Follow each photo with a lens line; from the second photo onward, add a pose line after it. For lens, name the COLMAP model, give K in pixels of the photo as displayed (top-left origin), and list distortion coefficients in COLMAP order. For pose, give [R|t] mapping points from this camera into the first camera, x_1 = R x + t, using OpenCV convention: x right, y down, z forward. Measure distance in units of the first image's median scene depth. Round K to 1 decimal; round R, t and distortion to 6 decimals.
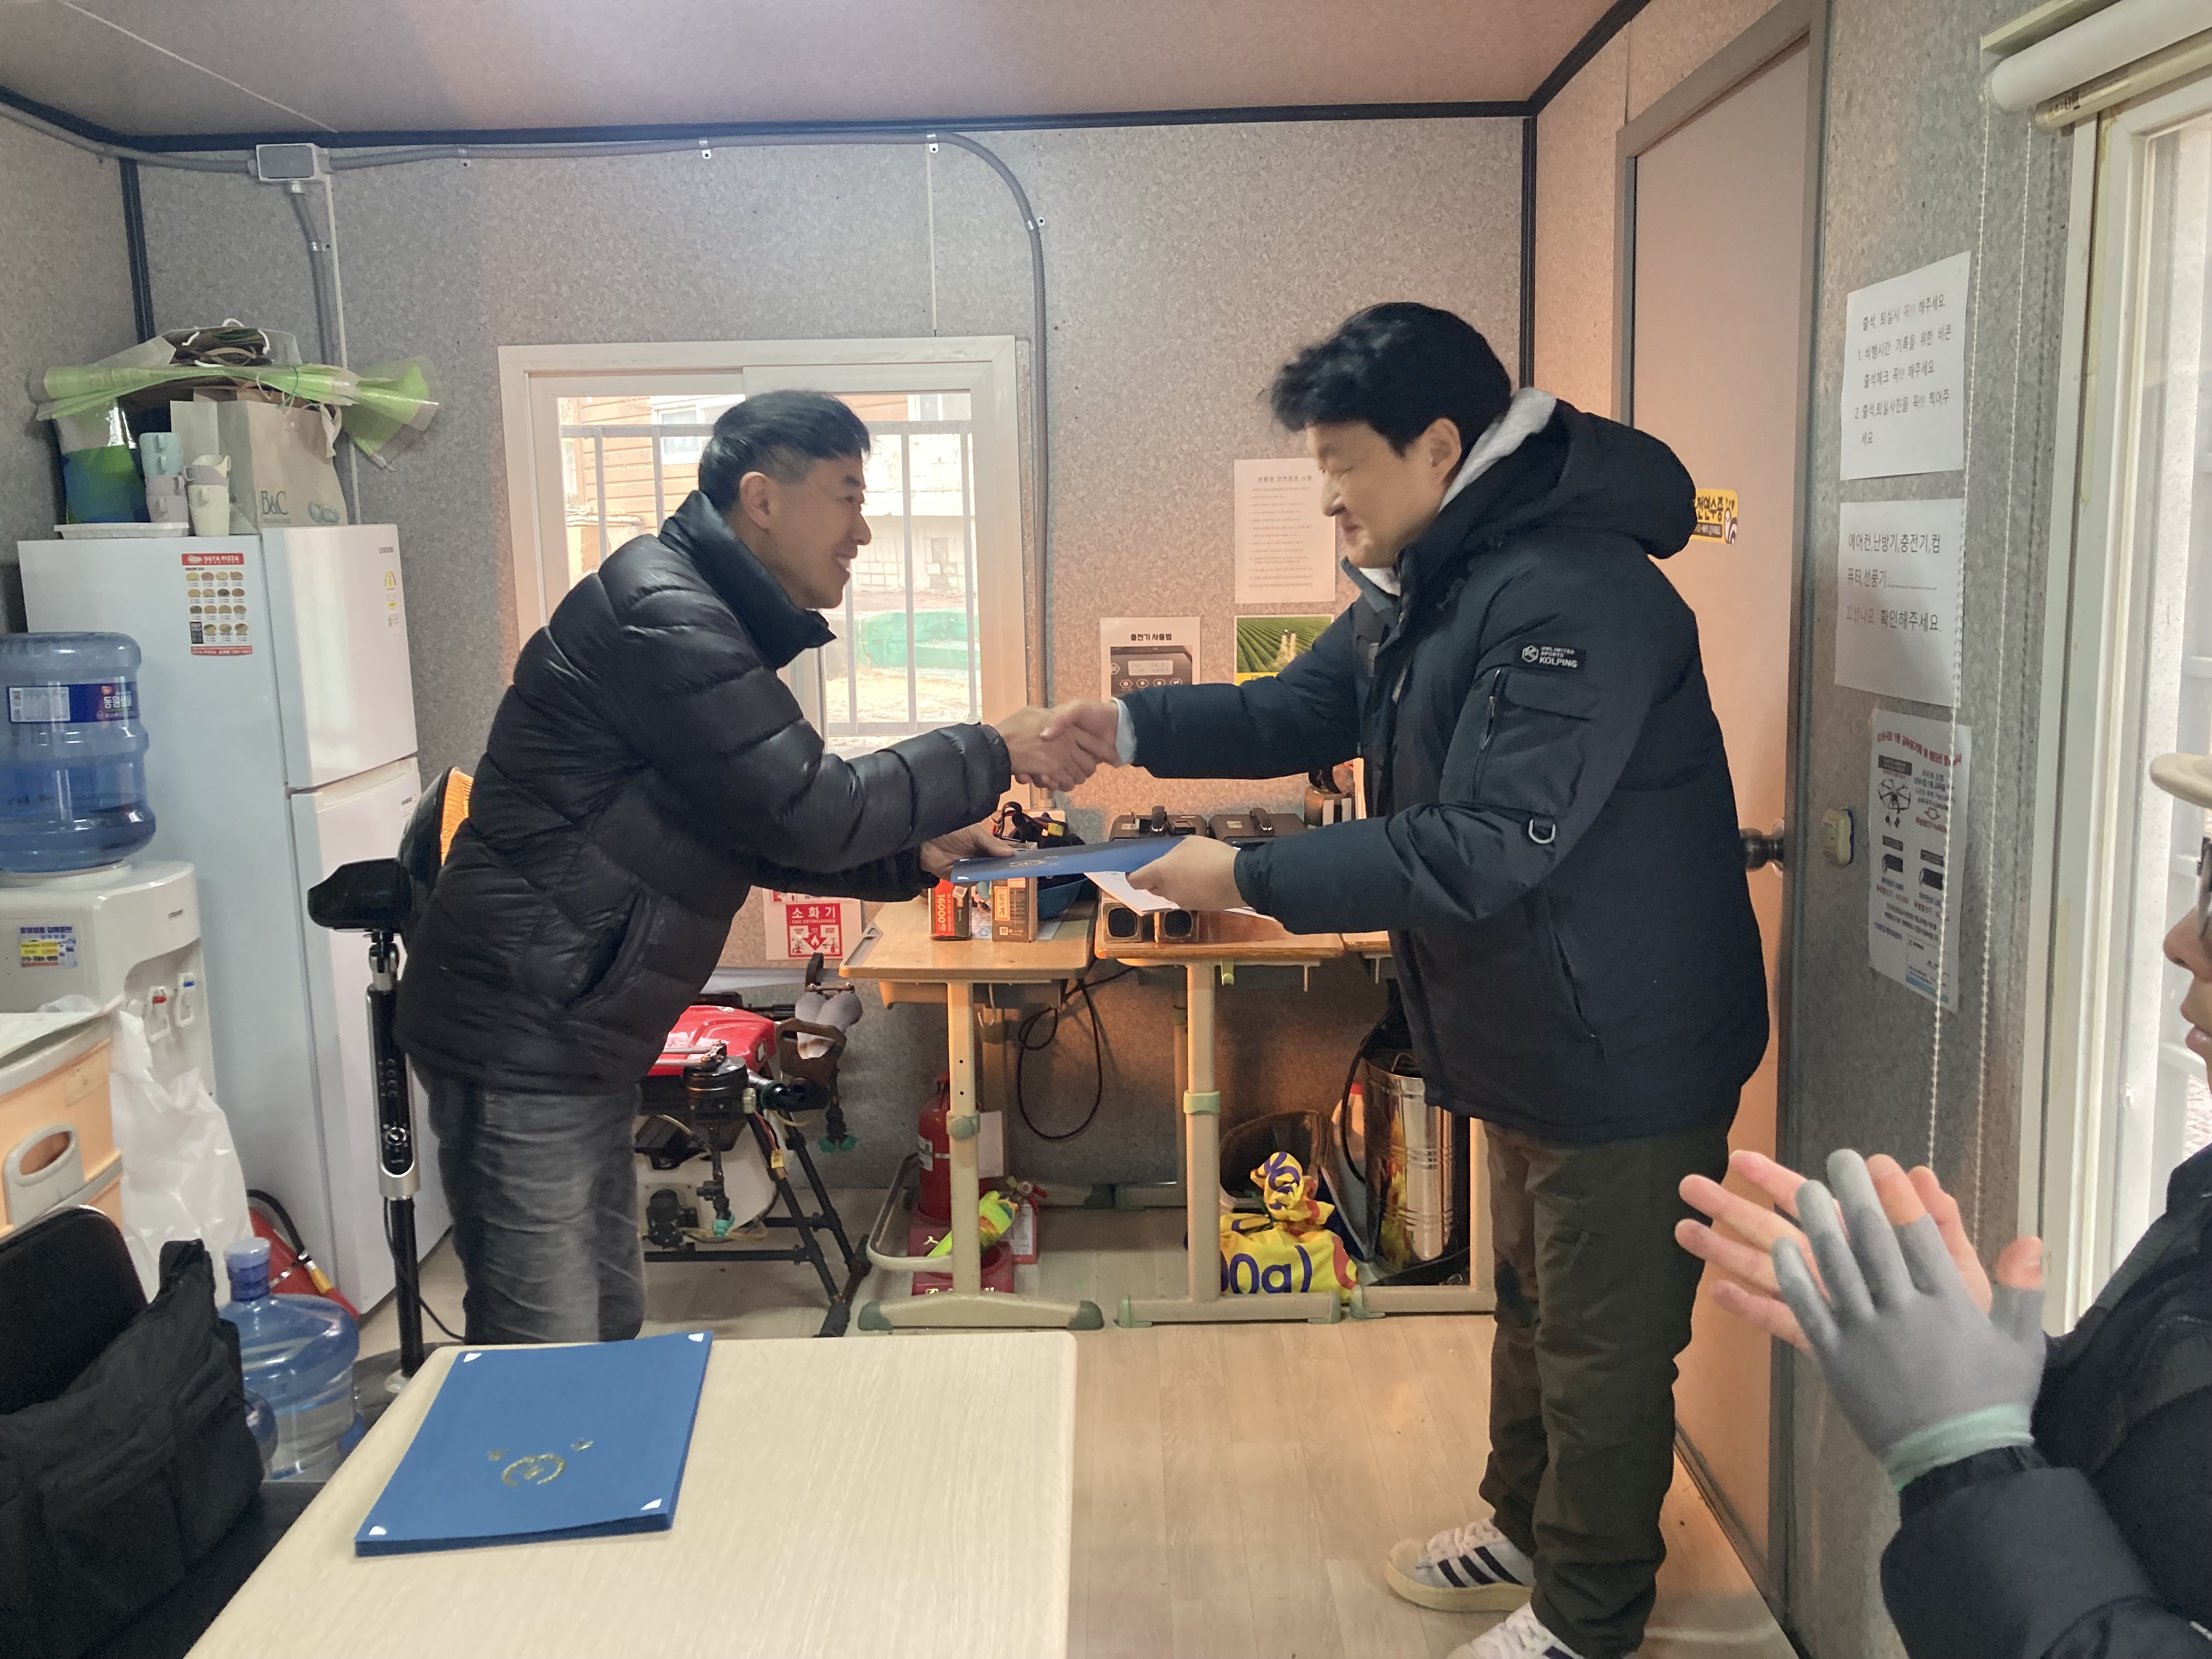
lens RADIAL K [[1811.8, 0, 1089.1], [0, 1811.8, 834.0], [0, 0, 1]] dist [0.002034, -0.004277]
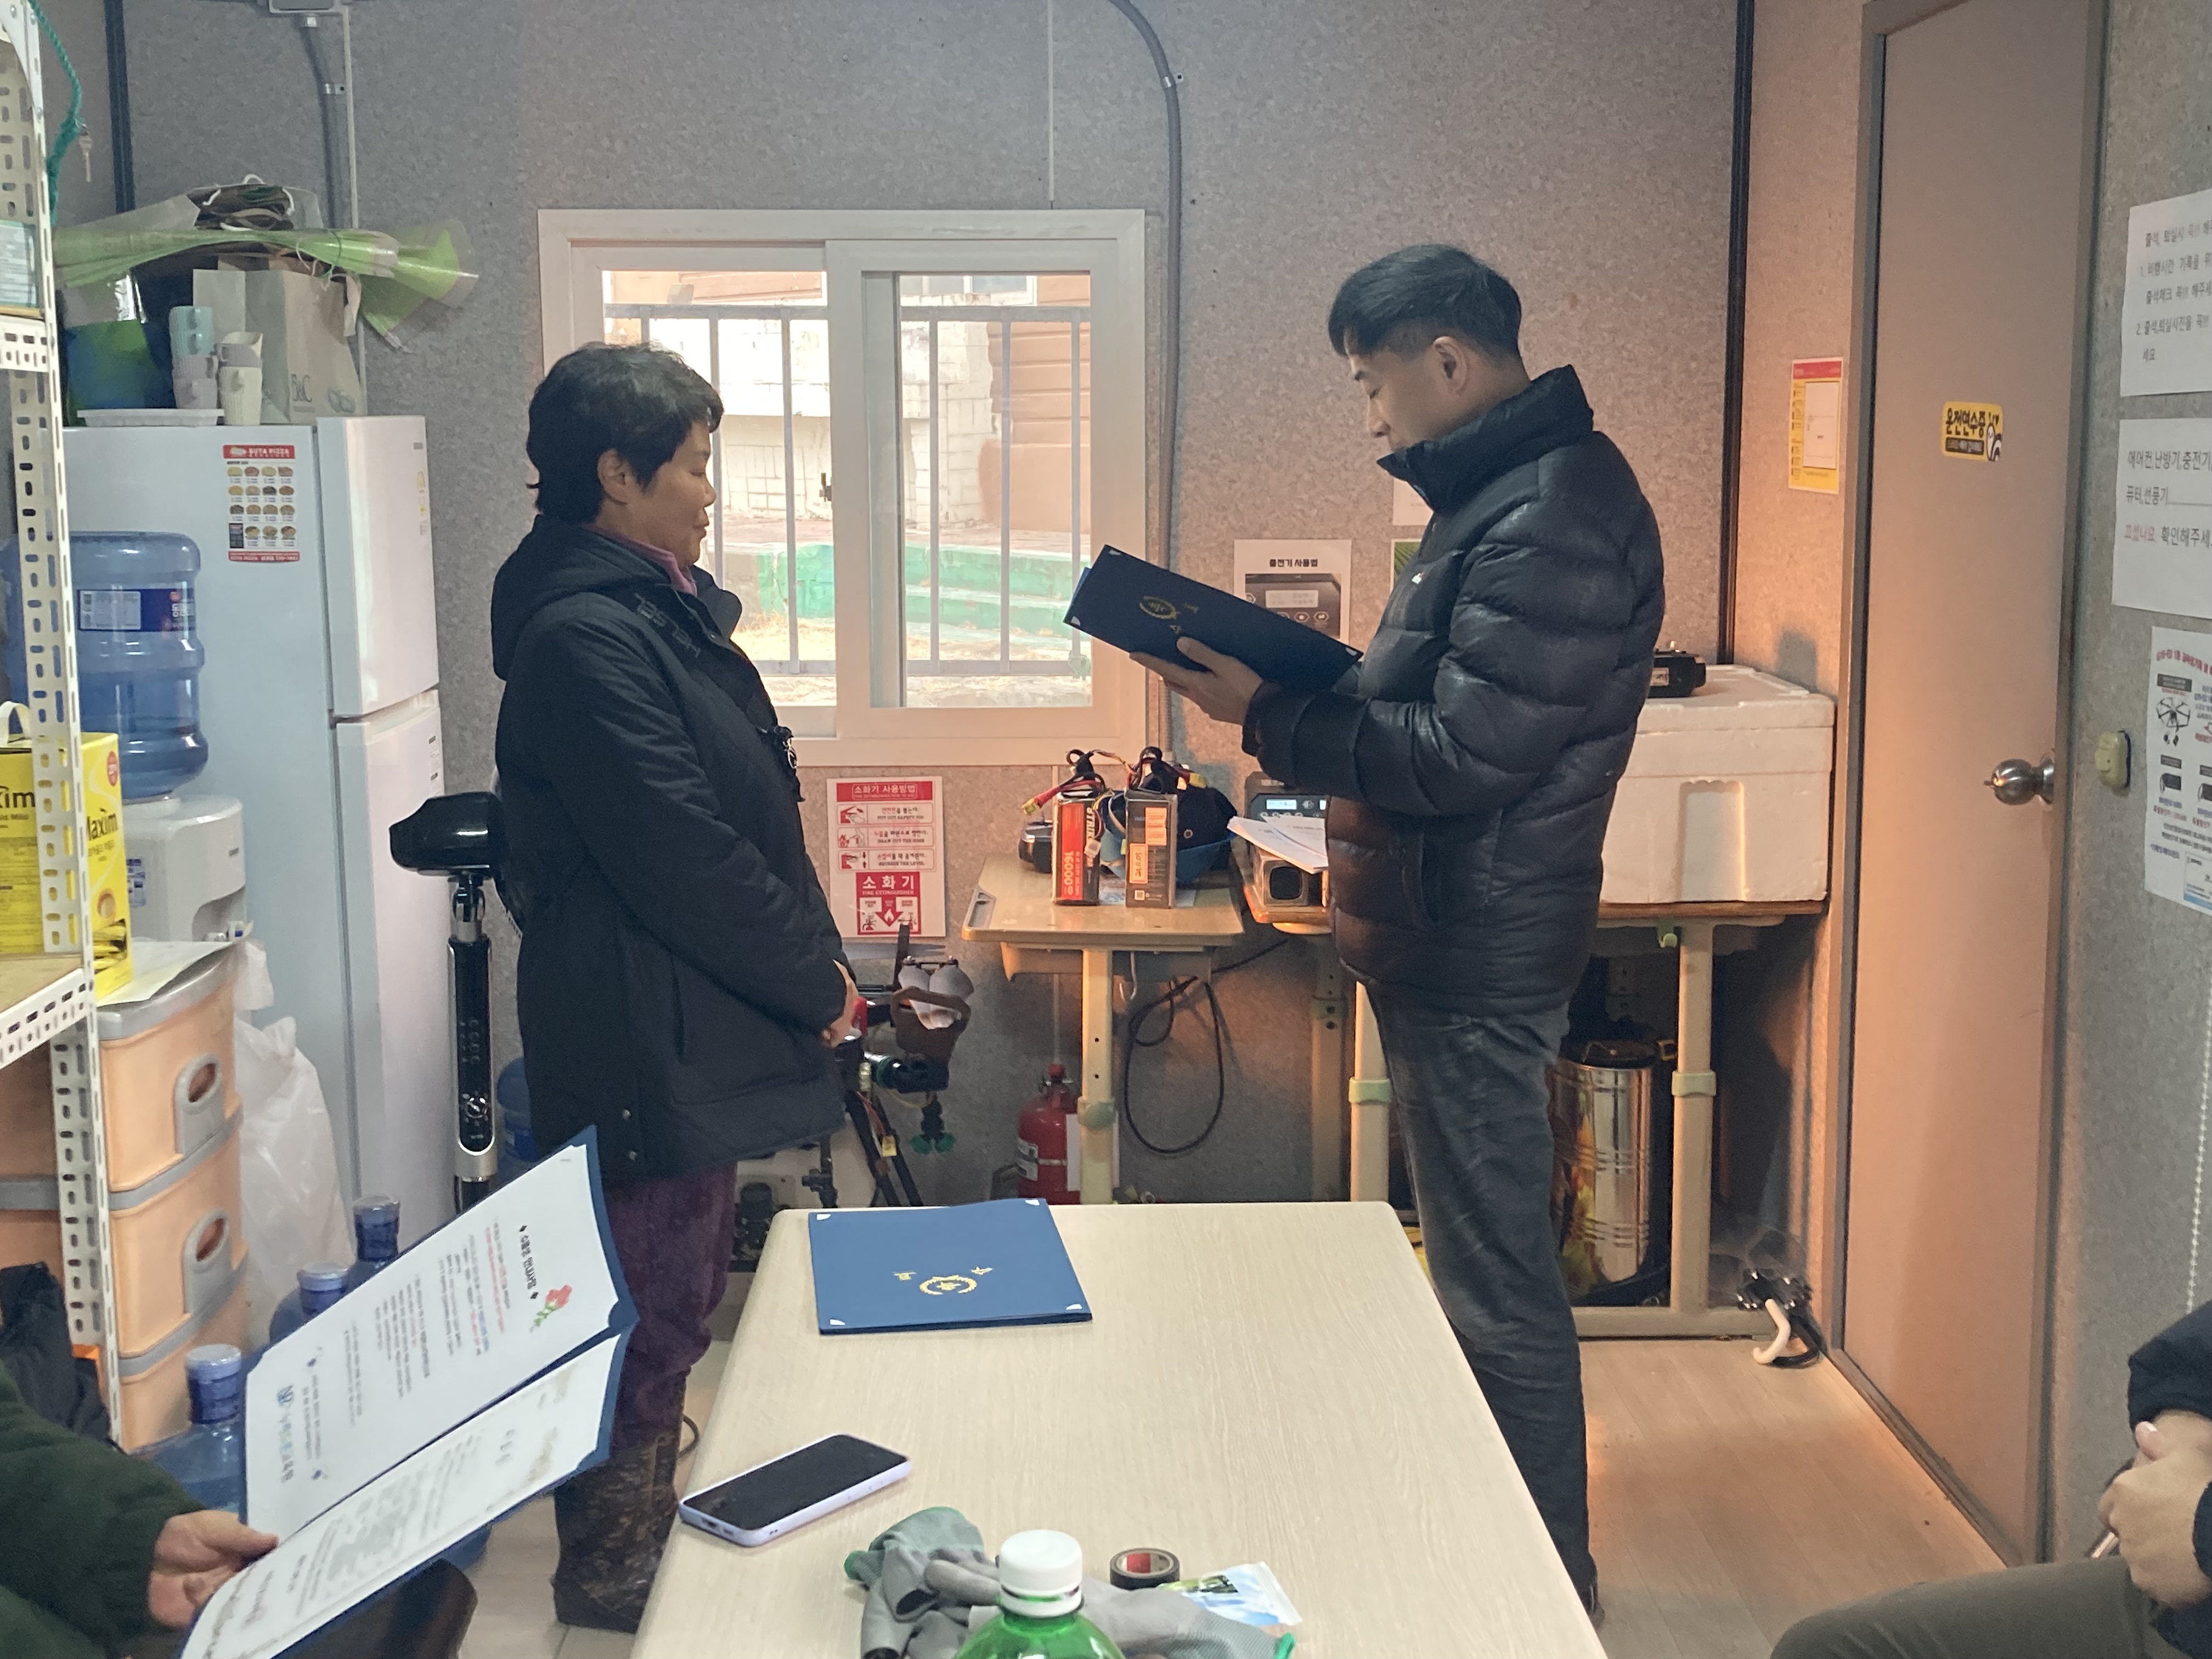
lens RADIAL K [[2451.0, 0, 1106.0], [0, 2451.0, 829.5], [0, 0, 1]] dist [0.028221, -0.080903]
pose [[0.999648, 0.013218, 0.022986, -0.091016], [-0.013011, 0.999874, -0.009135, 0.033077], [-0.023104, 0.008833, 0.999694, -0.177459]]
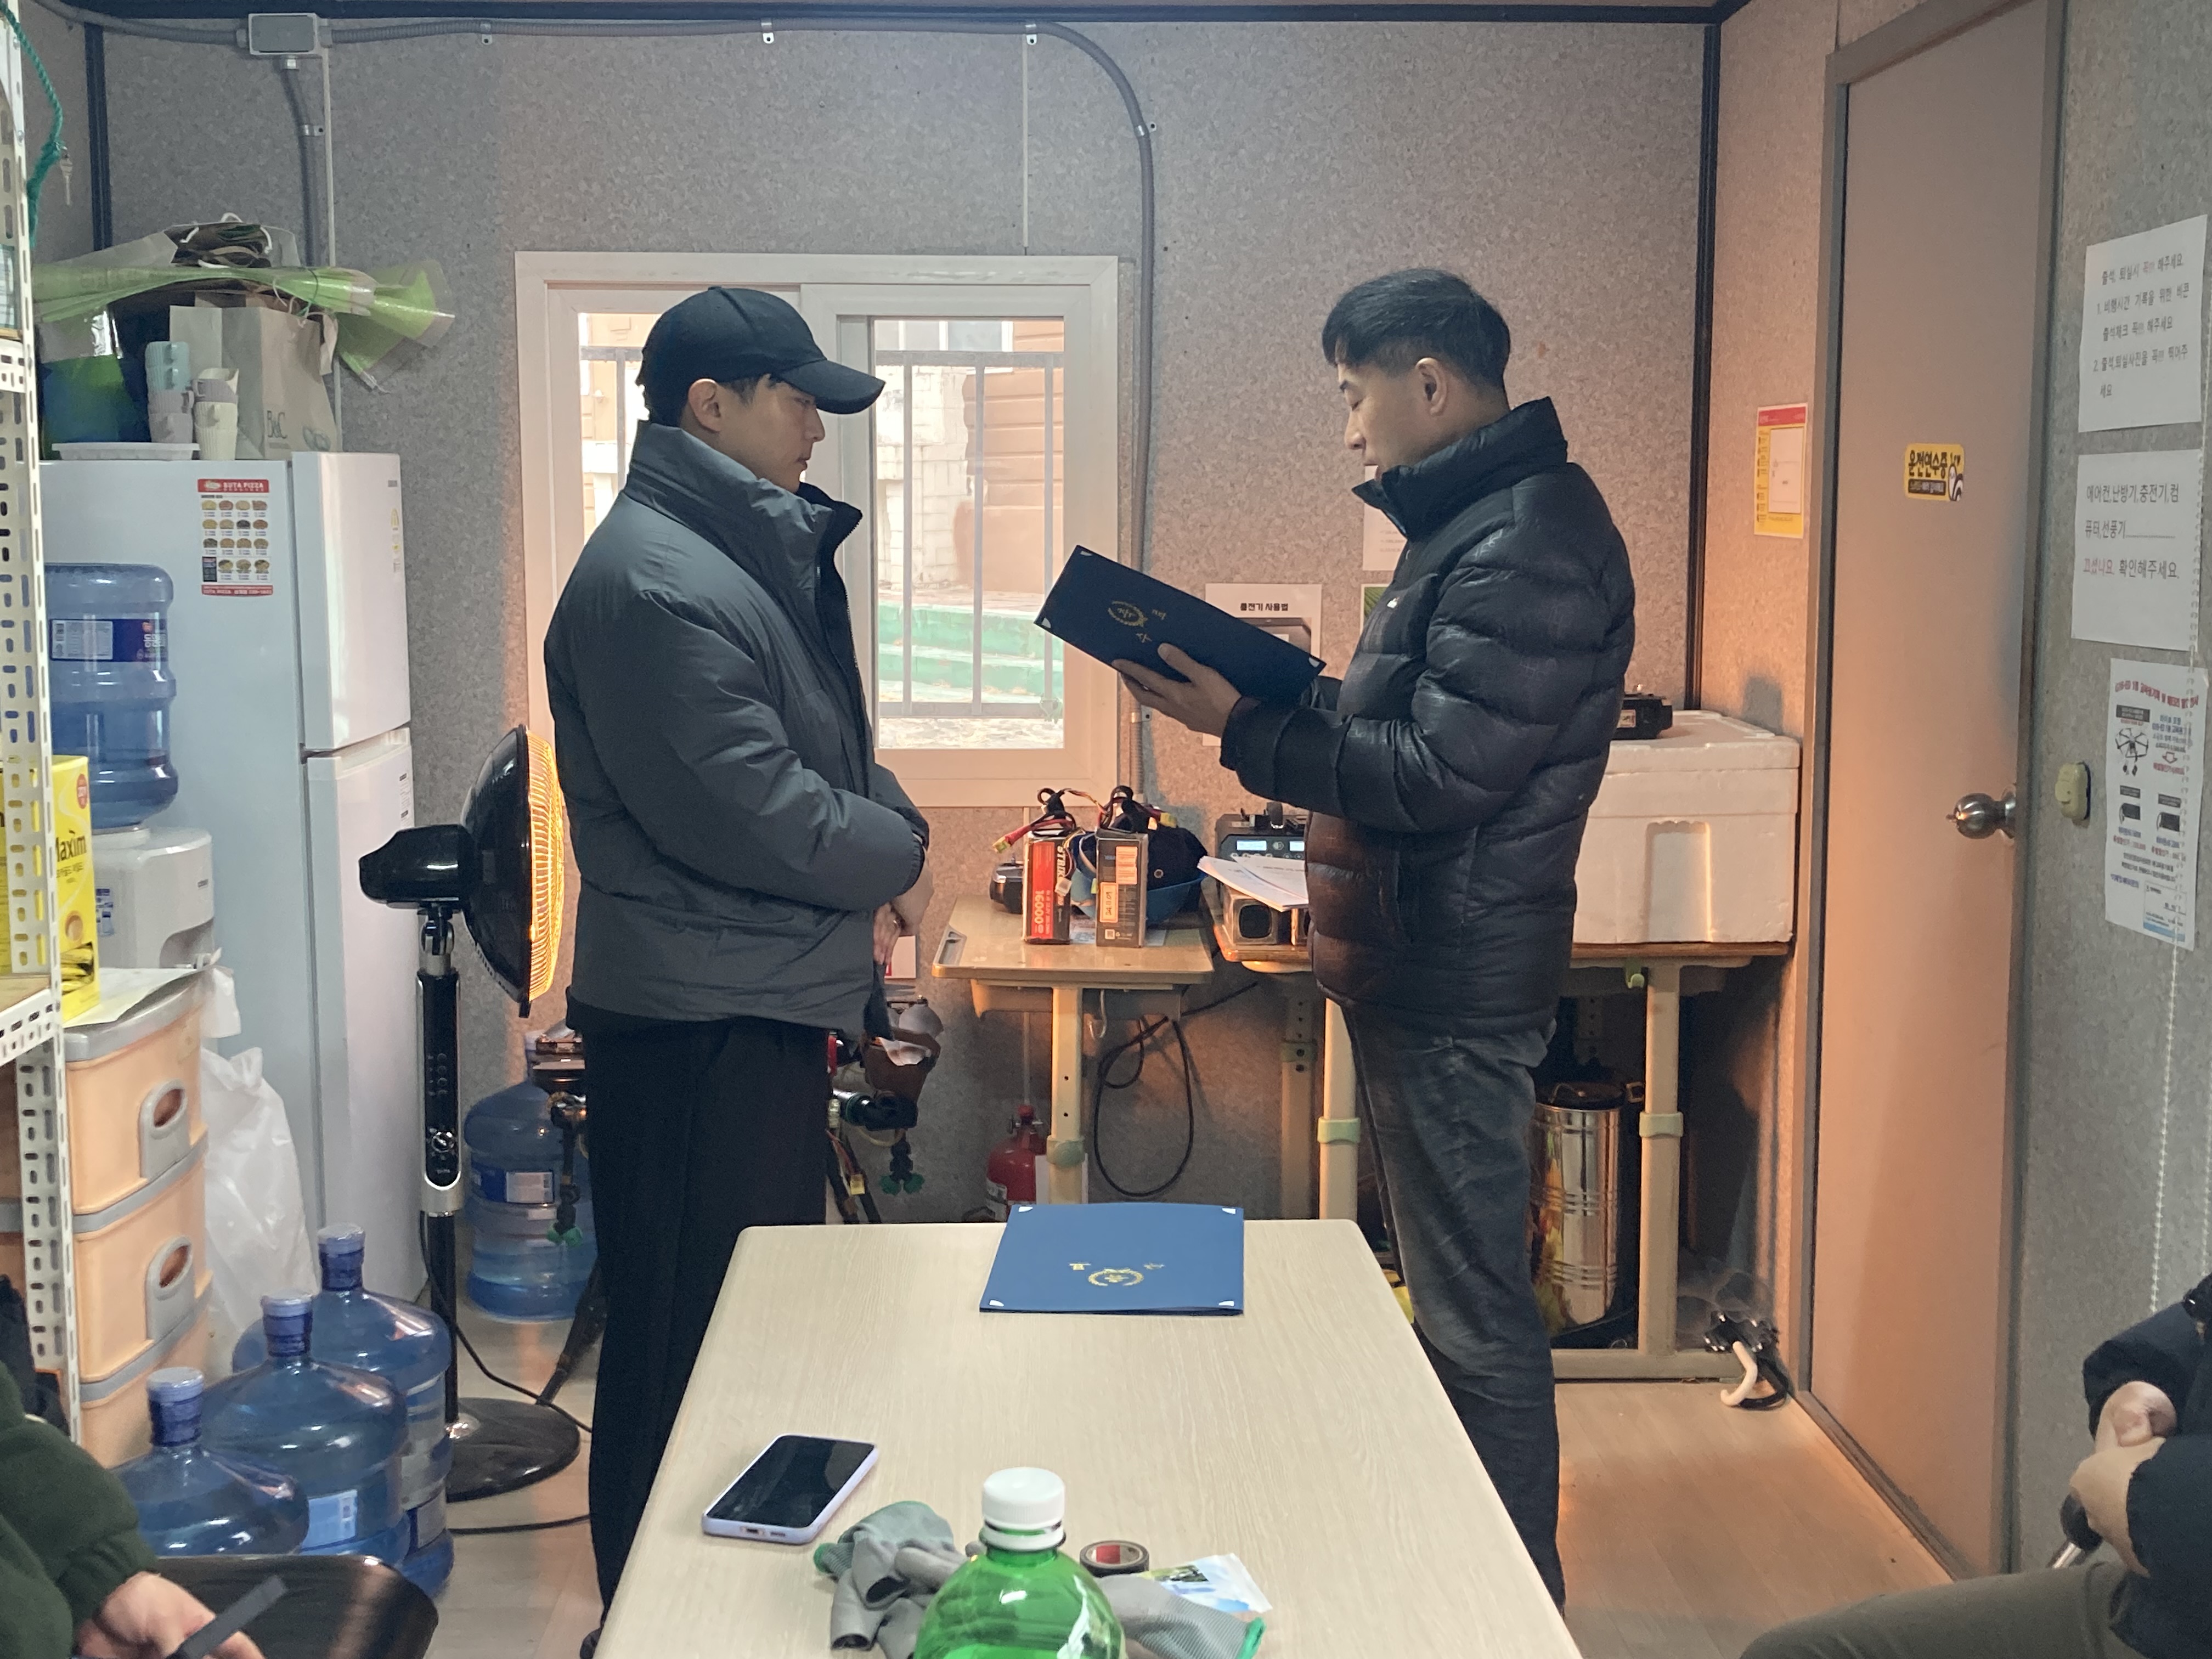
lens RADIAL K [[2451.0, 0, 1106.0], [0, 2451.0, 829.5], [0, 0, 1]] dist [0.028221, -0.080903]
pose [[0.999239, 0.018794, 0.034179, -0.090403], [-0.017611, 0.999246, -0.034599, 0.044233], [-0.034804, 0.033971, 0.998817, -0.180794]]
